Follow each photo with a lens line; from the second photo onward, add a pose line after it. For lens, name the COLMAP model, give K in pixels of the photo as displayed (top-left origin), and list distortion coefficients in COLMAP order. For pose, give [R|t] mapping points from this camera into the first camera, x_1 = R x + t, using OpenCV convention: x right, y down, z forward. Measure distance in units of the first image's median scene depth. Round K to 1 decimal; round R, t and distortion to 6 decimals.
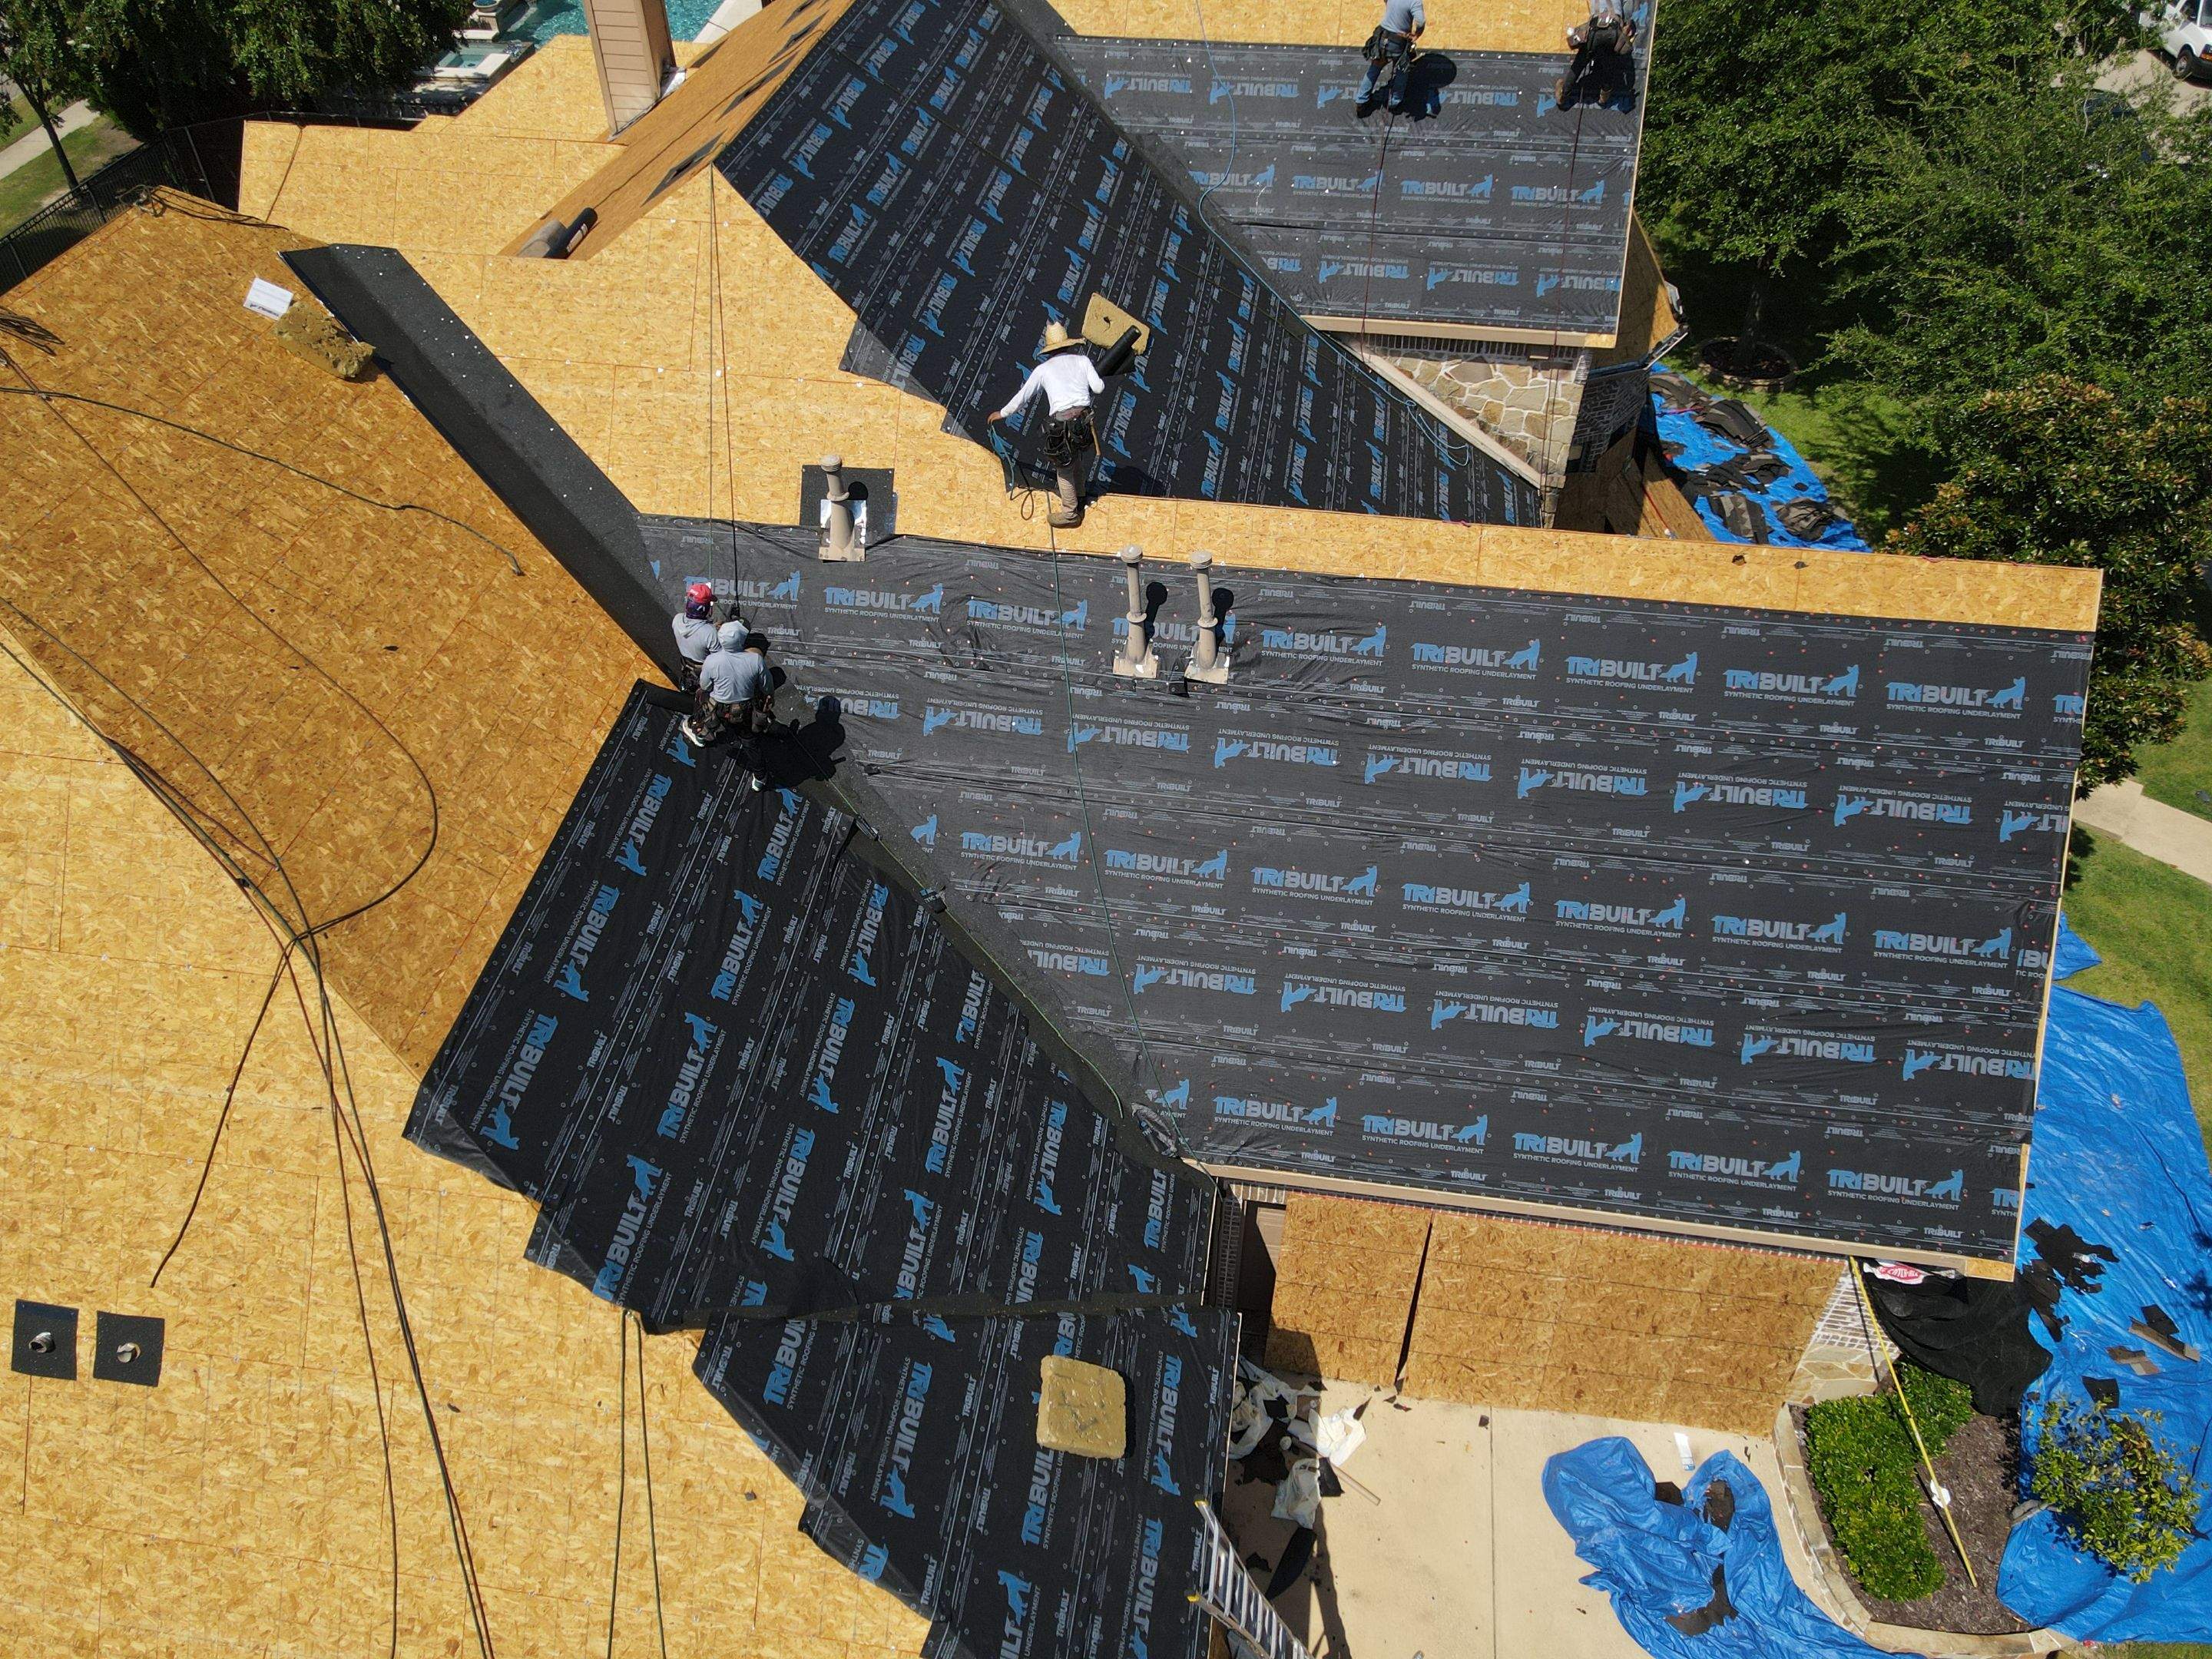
lens RADIAL K [[1638.9, 0, 1106.0], [0, 1638.9, 829.5], [0, 0, 1]] dist [-0.033024, 0.001345]
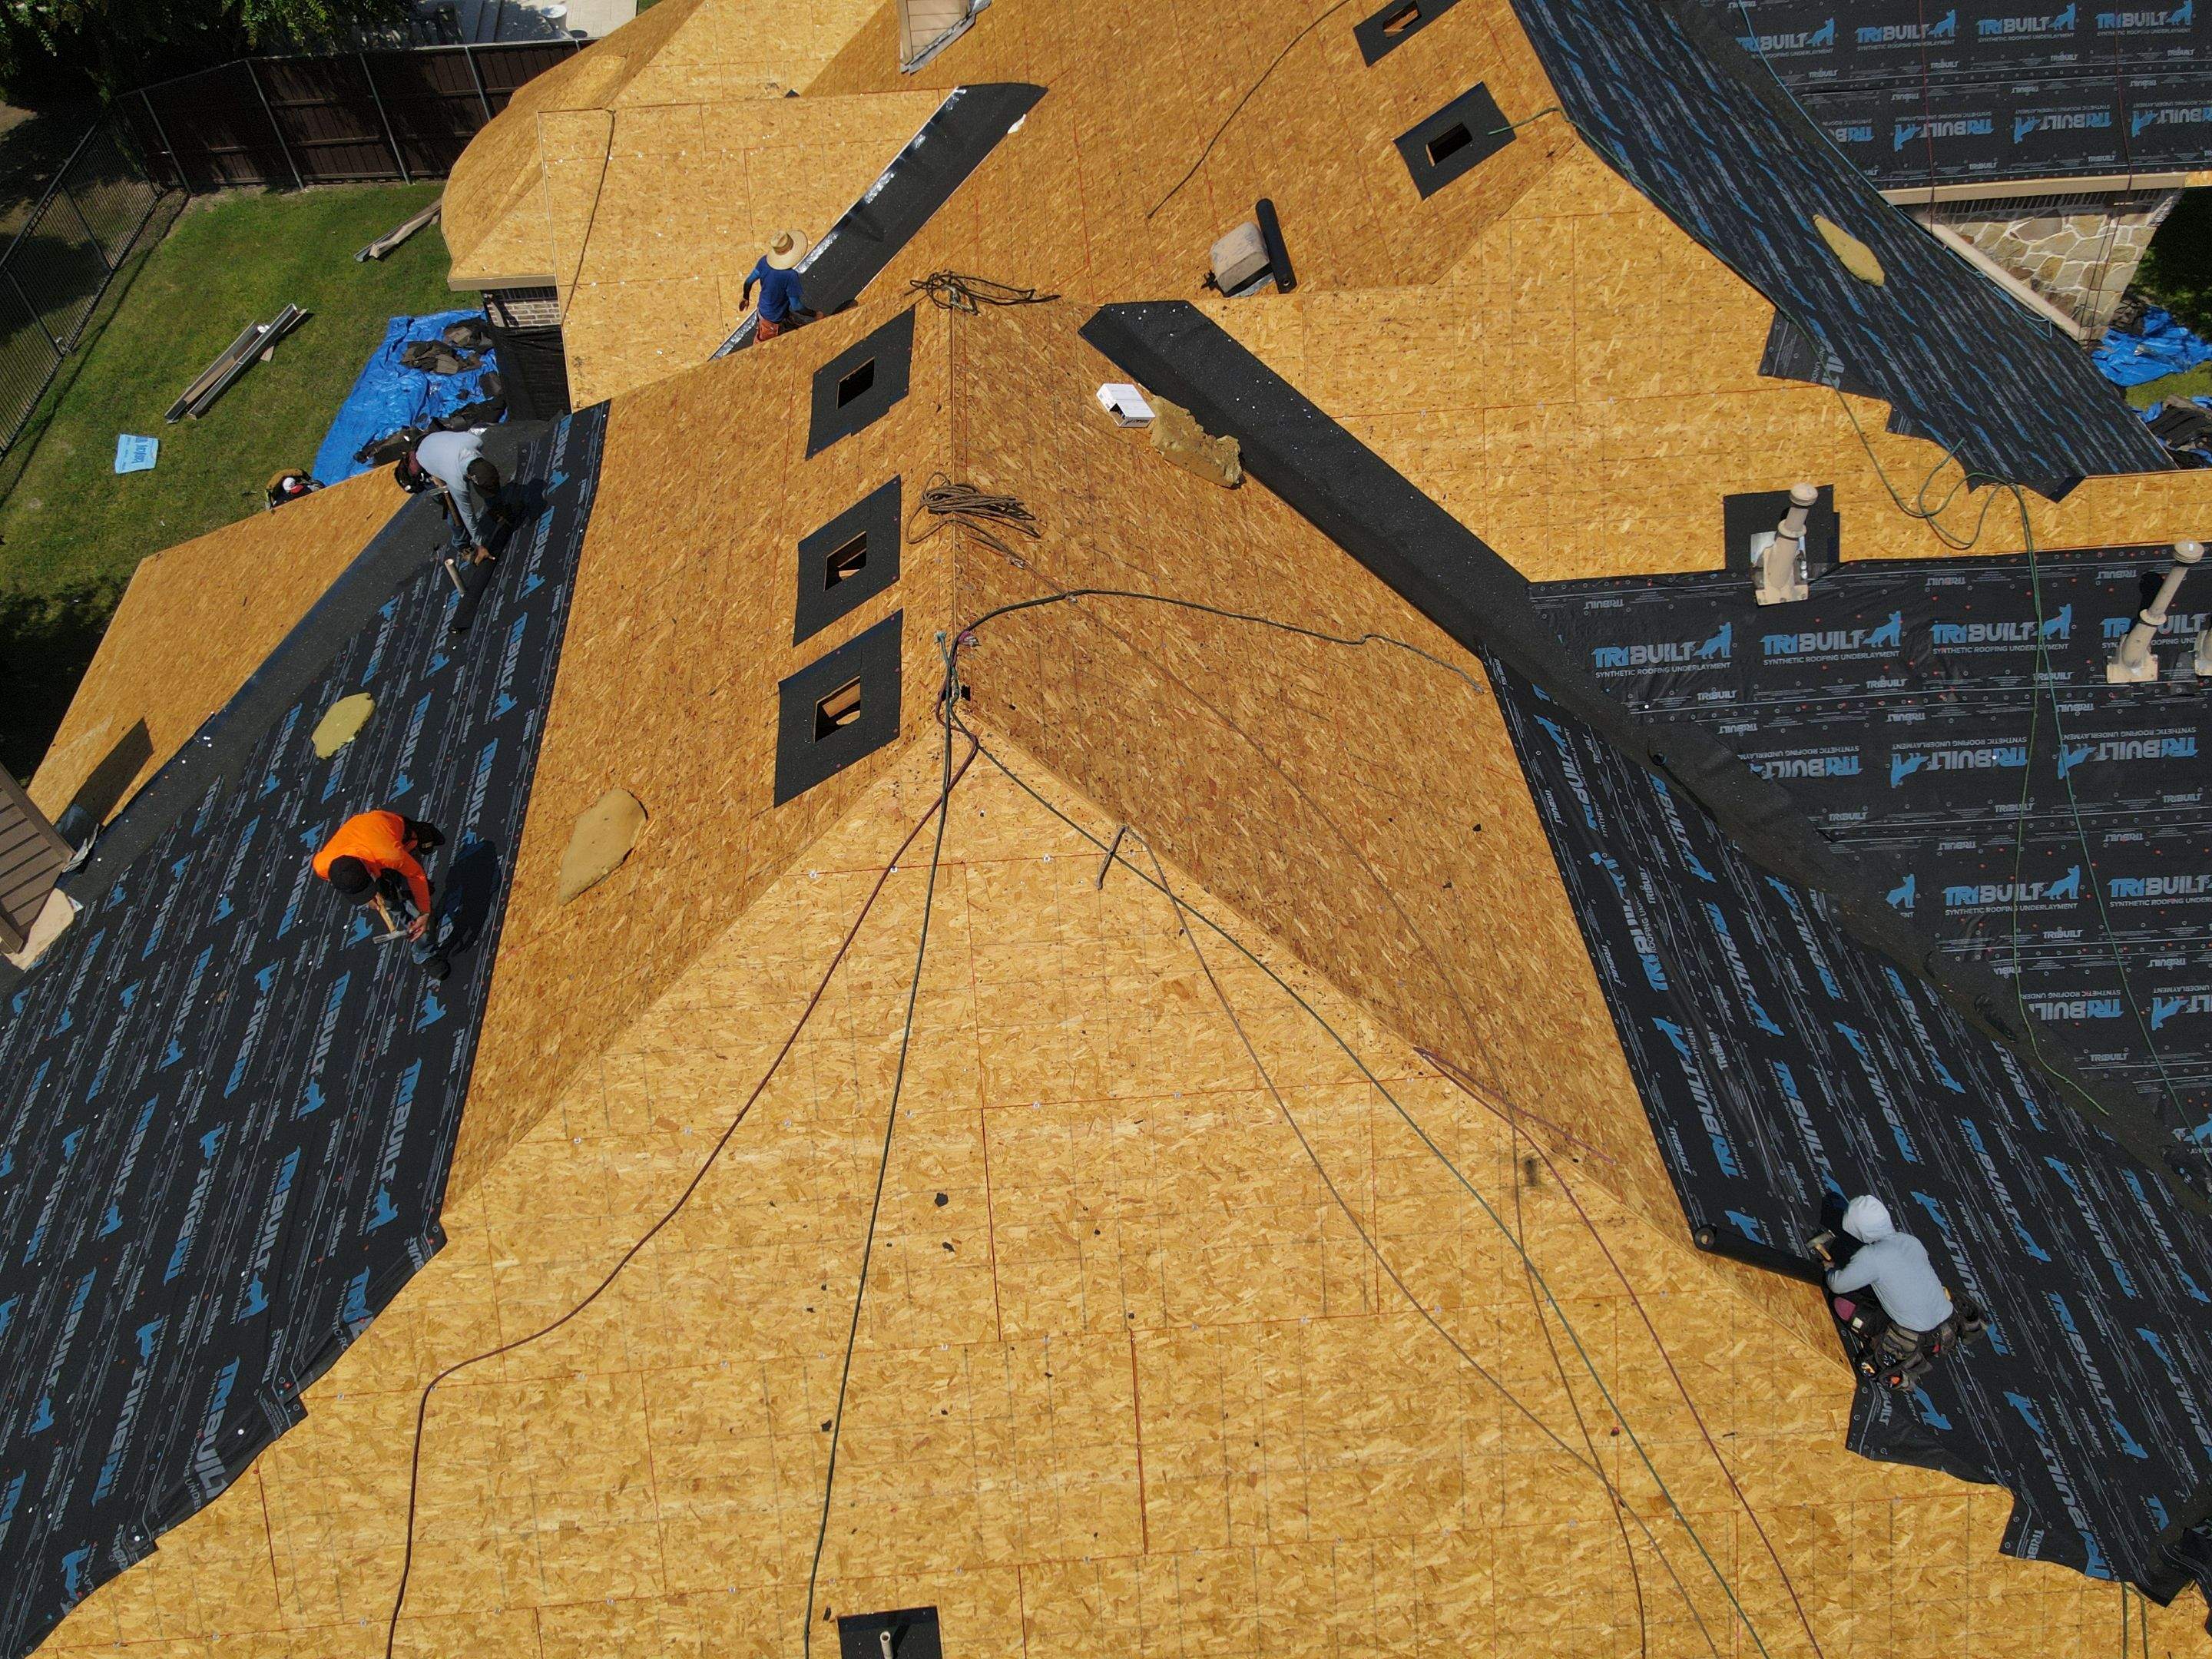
lens RADIAL K [[1626.5, 0, 1066.8], [0, 1626.5, 830.8], [0, 0, 1]] dist [0.074773, -0.097005]
pose [[0.978458, -0.178374, 0.103932, -0.473662], [0.166127, 0.979191, 0.116559, -0.156410], [-0.122561, -0.096782, 0.987731, 0.142046]]
